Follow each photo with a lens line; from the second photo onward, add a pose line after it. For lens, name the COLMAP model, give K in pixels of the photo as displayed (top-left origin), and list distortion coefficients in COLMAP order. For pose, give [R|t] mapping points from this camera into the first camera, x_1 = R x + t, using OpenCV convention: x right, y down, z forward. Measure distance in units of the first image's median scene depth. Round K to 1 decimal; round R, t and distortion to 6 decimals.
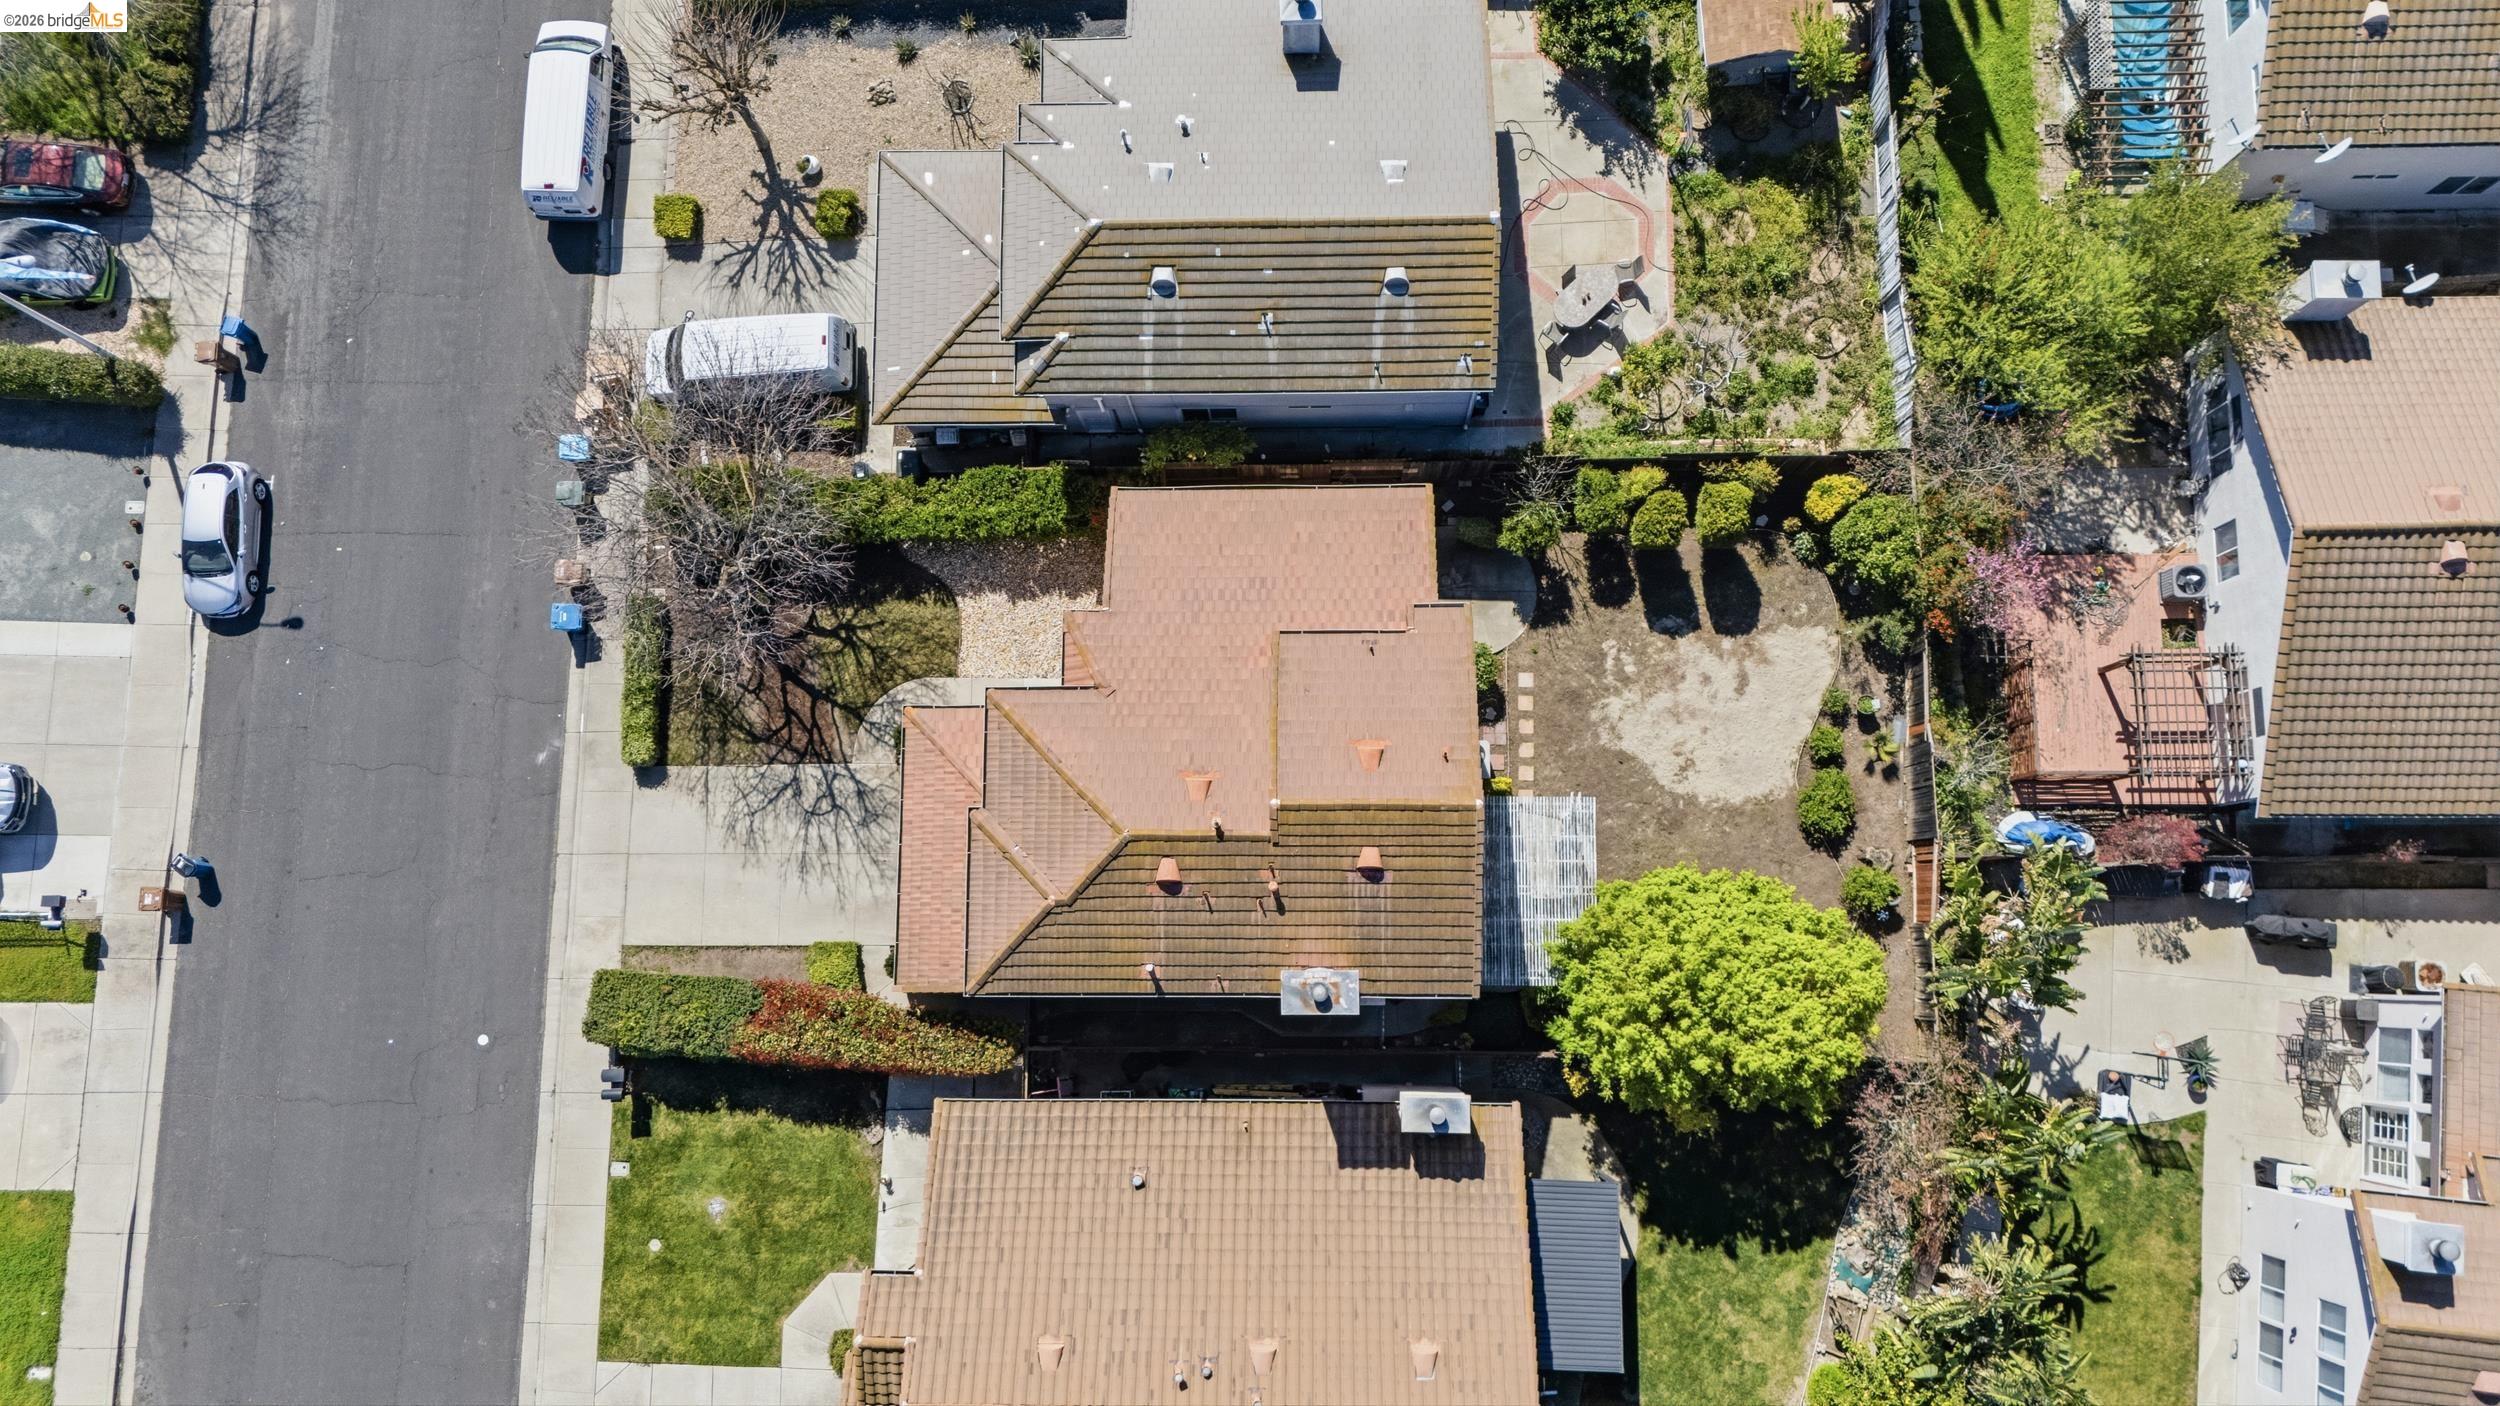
lens RADIAL K [[1827.2, 0, 1262.4], [0, 1827.2, 701.5], [0, 0, 1]] dist [0.015478, 0.001831]
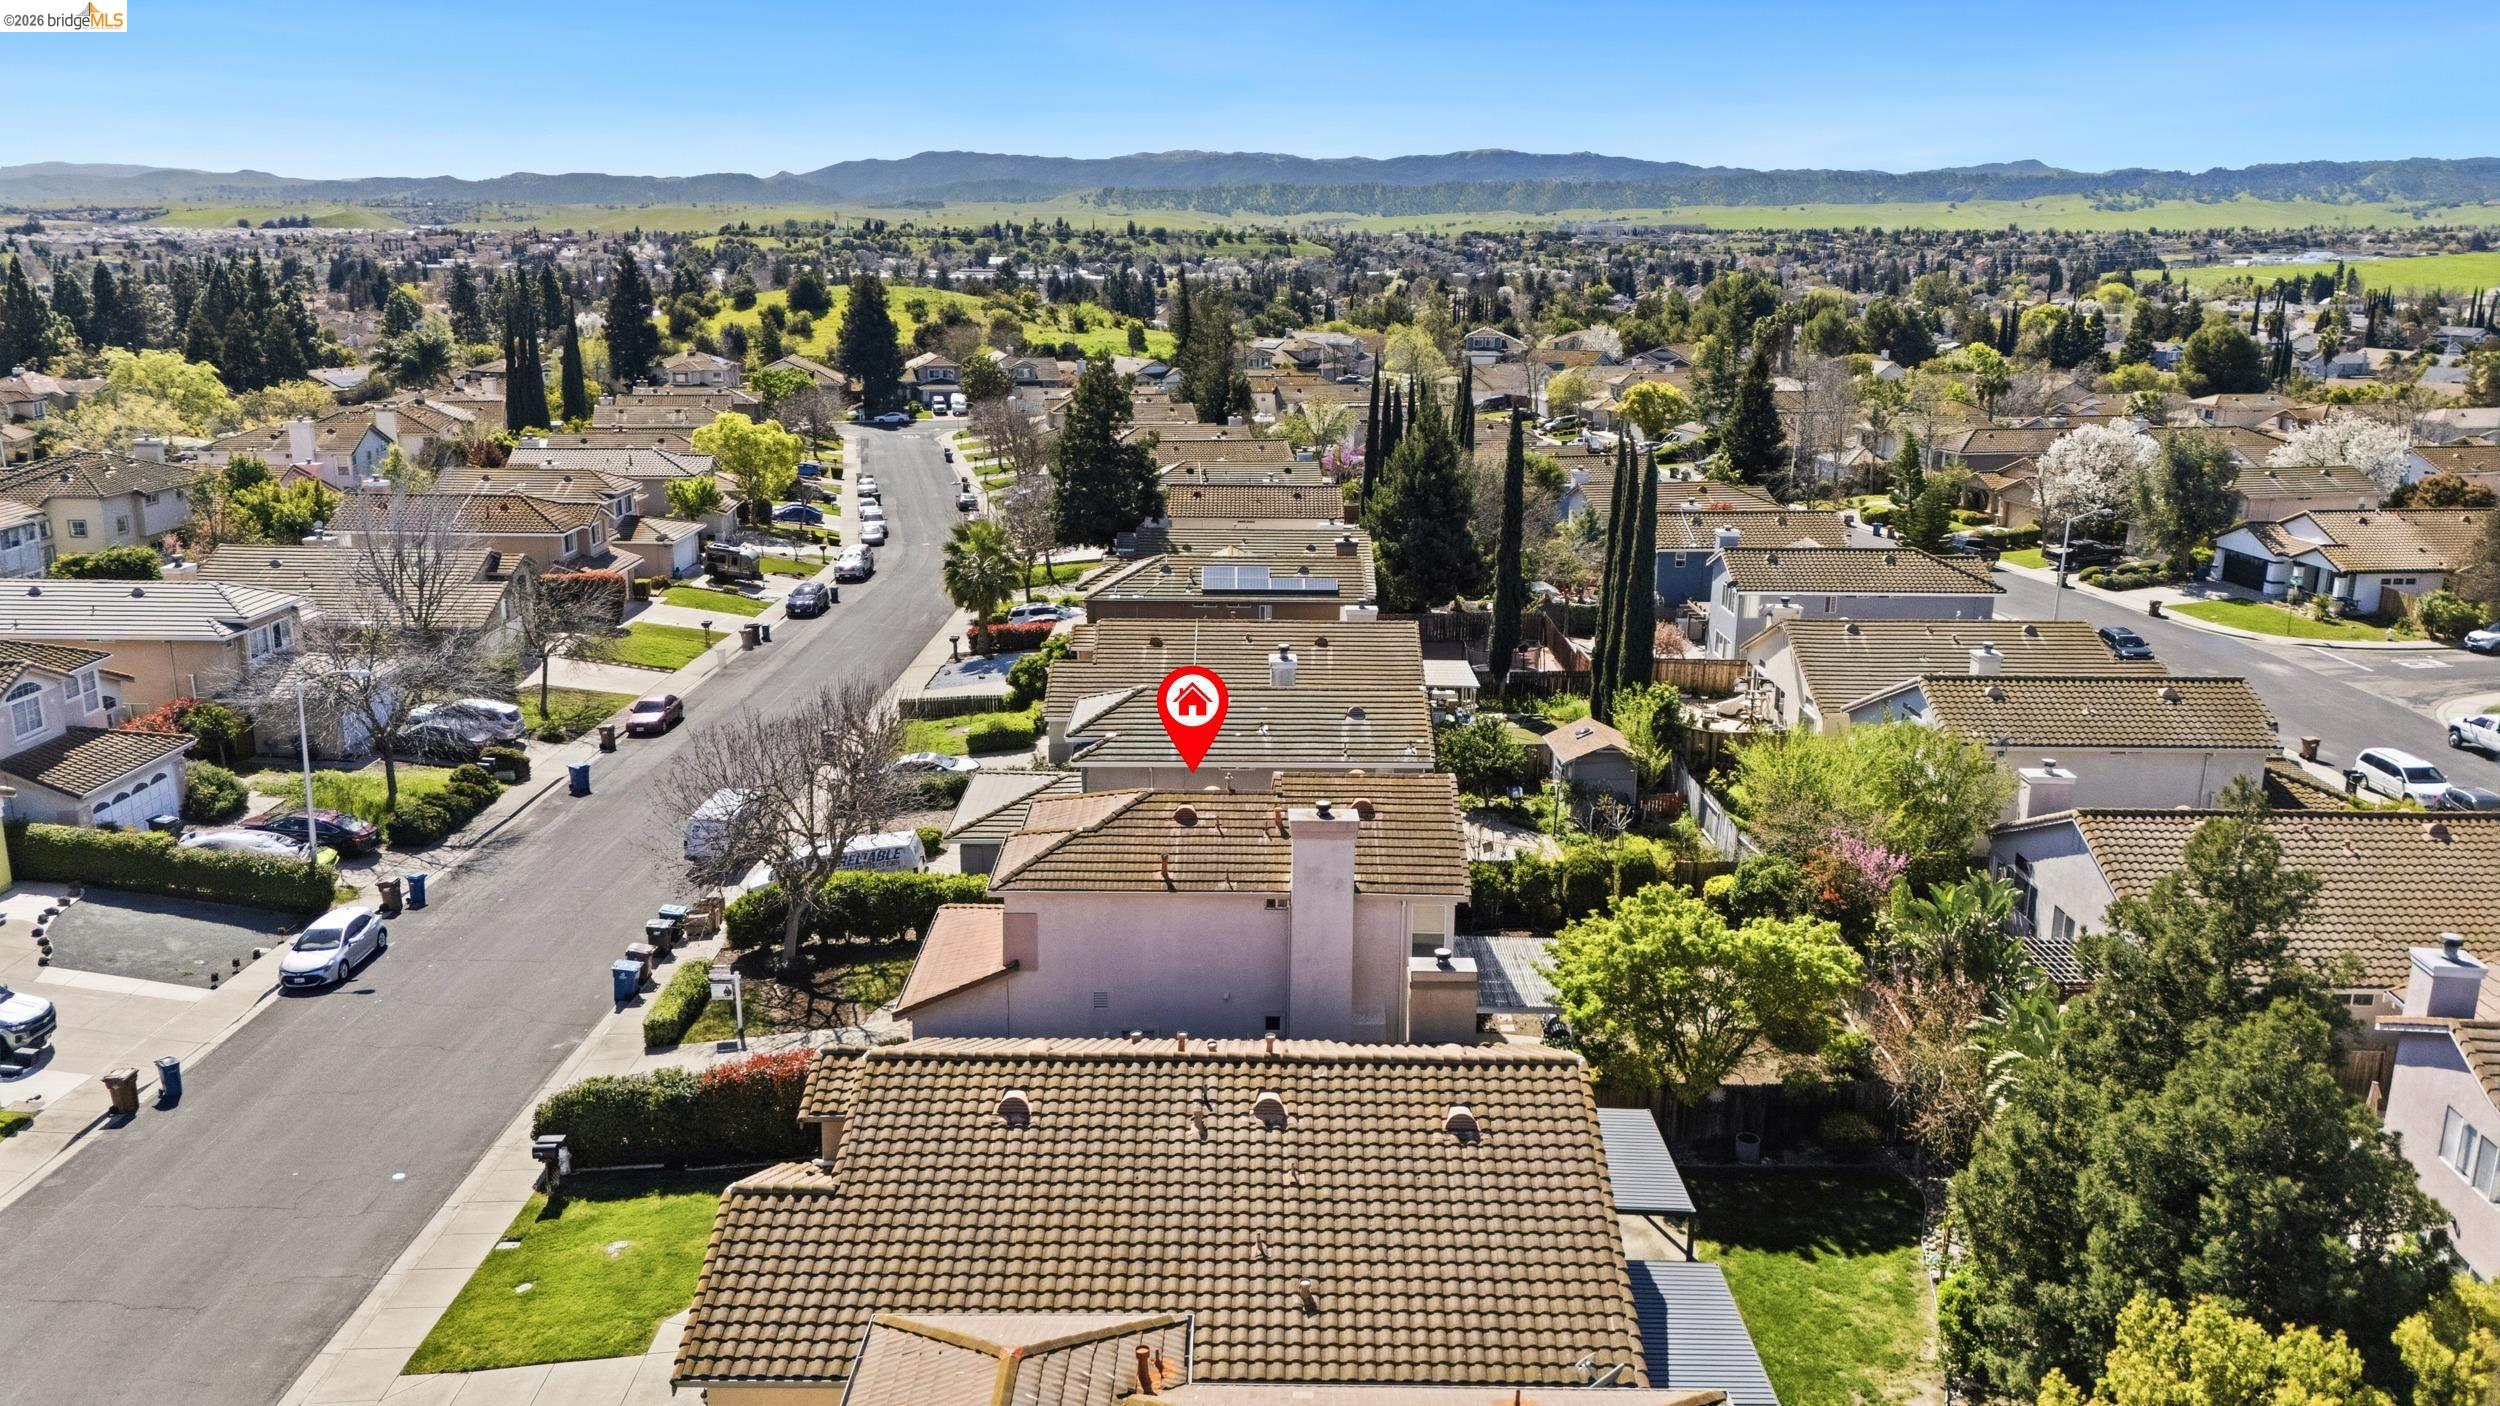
lens RADIAL K [[1827.2, 0, 1246.3], [0, 1827.2, 703.4], [0, 0, 1]] dist [0.015478, 0.001831]
pose [[0.999123, 0.038694, 0.015976, -0.029621], [-0.000119, 0.384243, -0.923232, 0.954369], [-0.041862, 0.922421, 0.383910, 0.425319]]
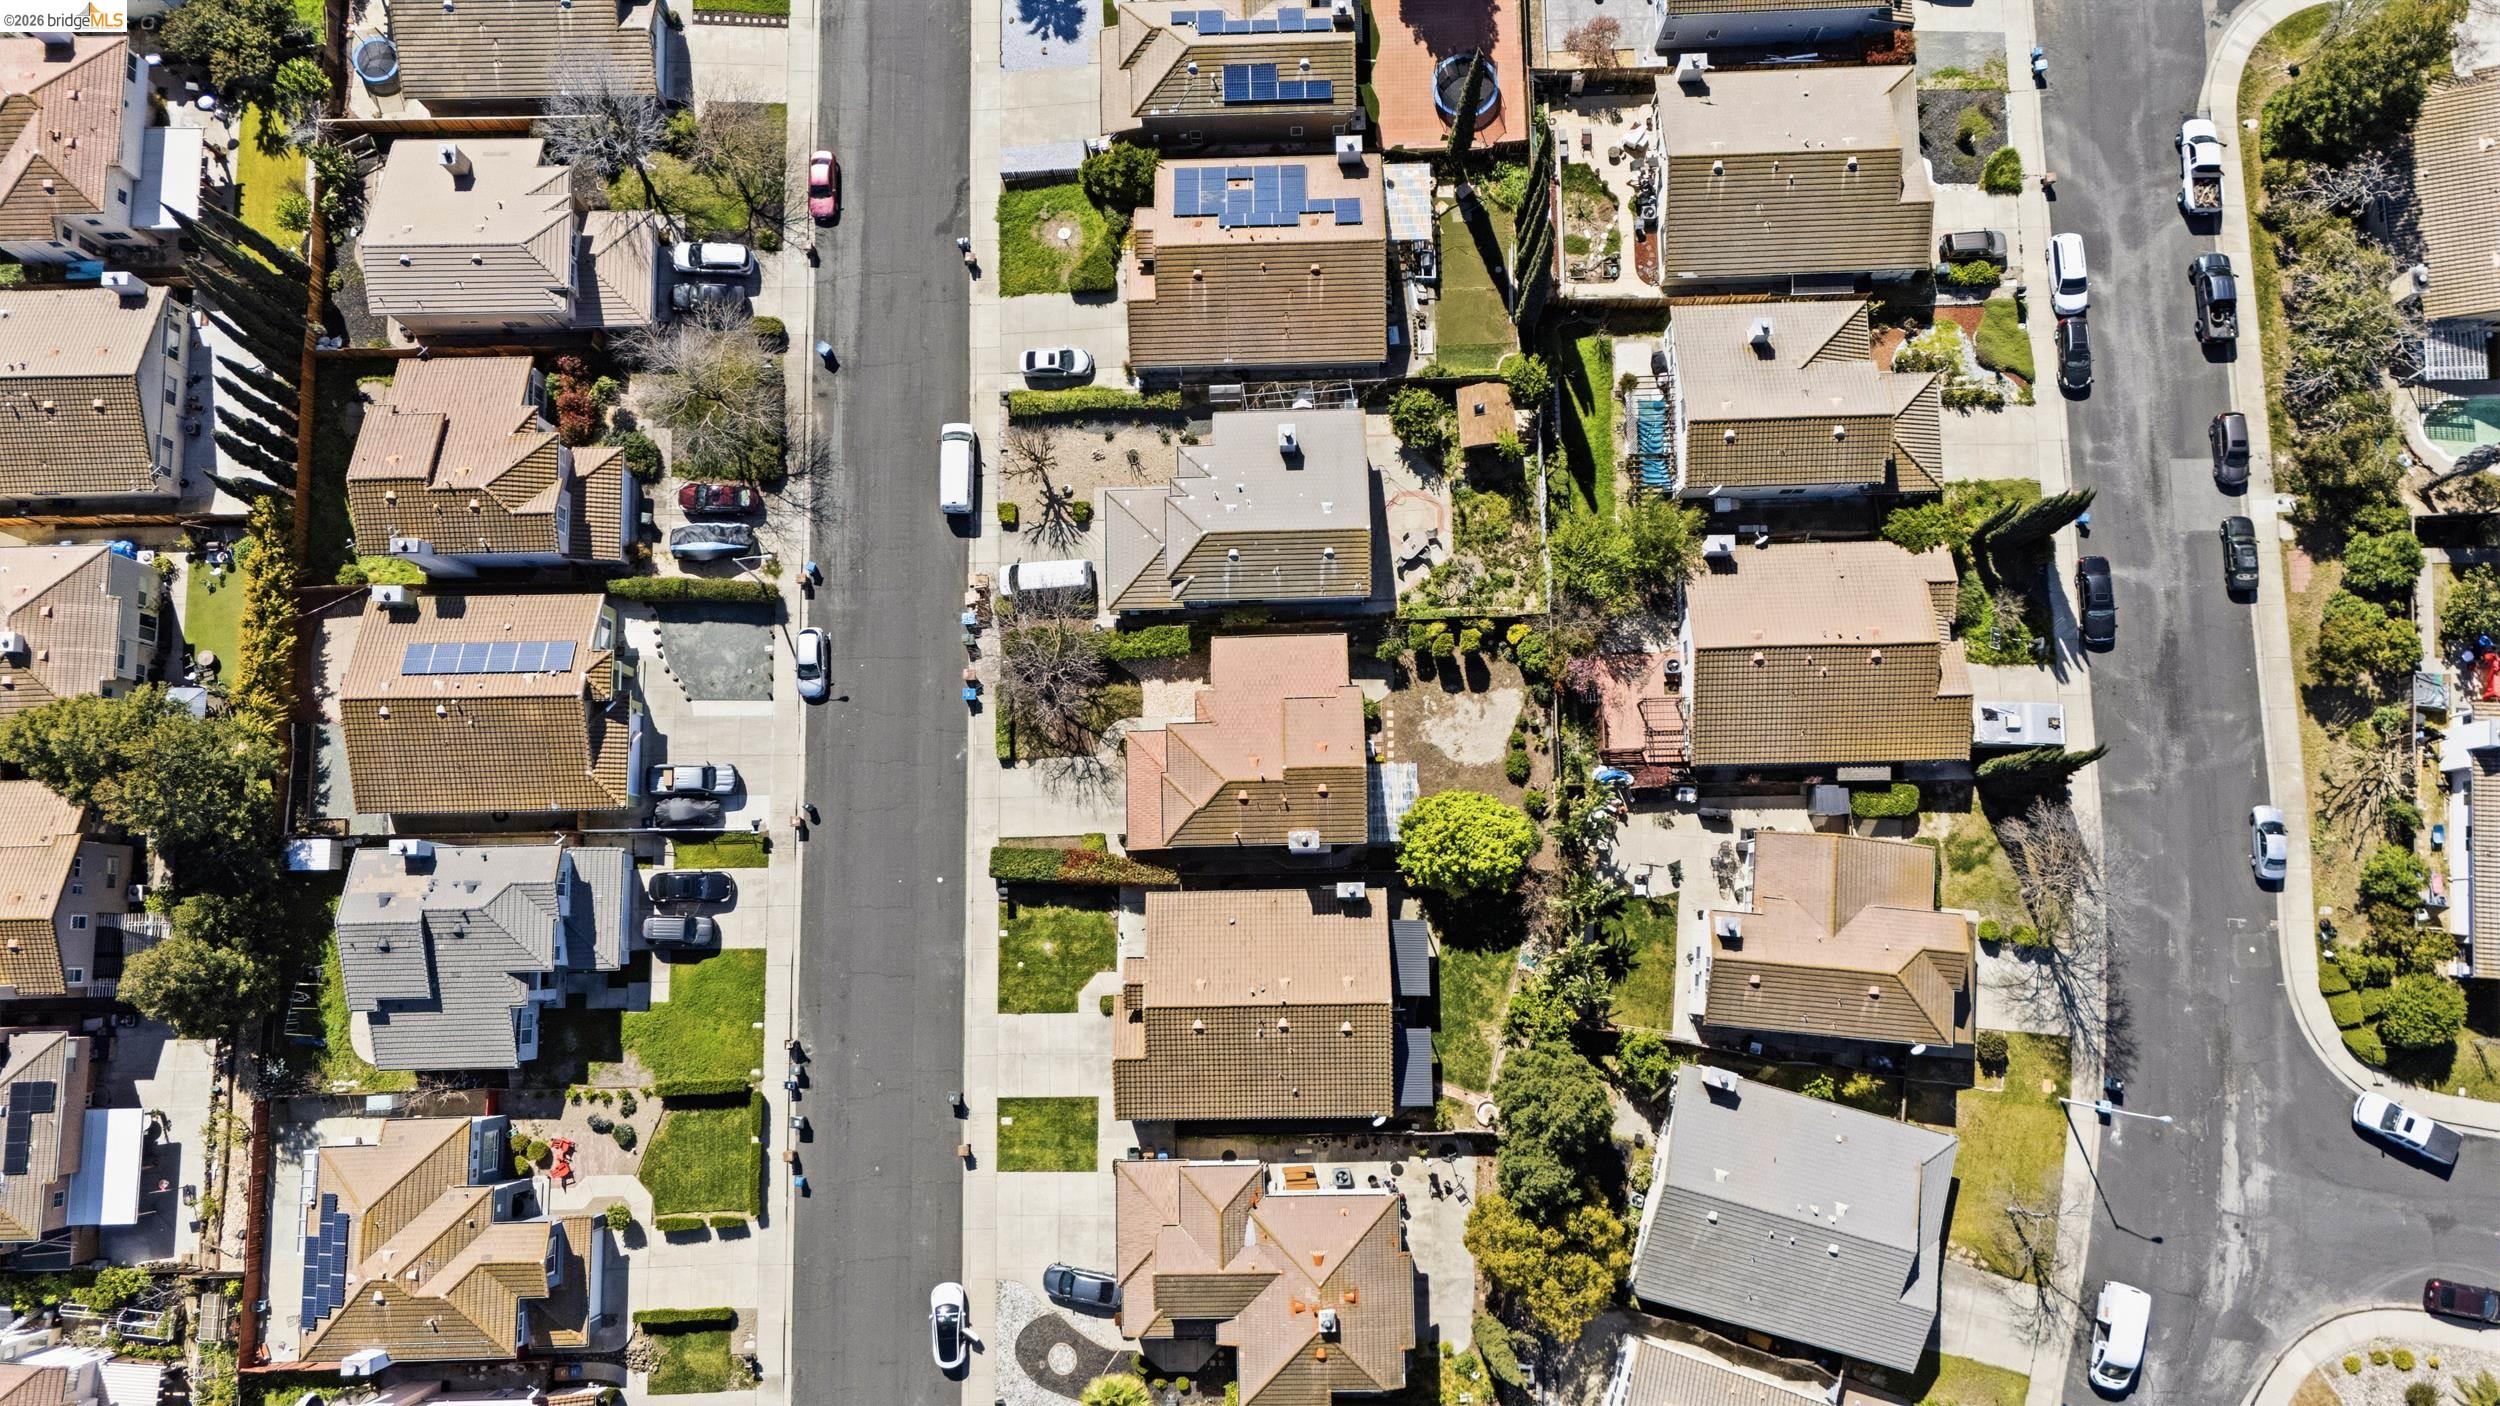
lens RADIAL K [[1827.2, 0, 1249.8], [0, 1827.2, 705.3], [0, 0, 1]] dist [0.015478, 0.001831]
pose [[0.999770, -0.020537, 0.006193, -0.047527], [0.020526, 0.999788, 0.001792, -0.030771], [-0.006229, -0.001665, 0.999979, -1.321233]]
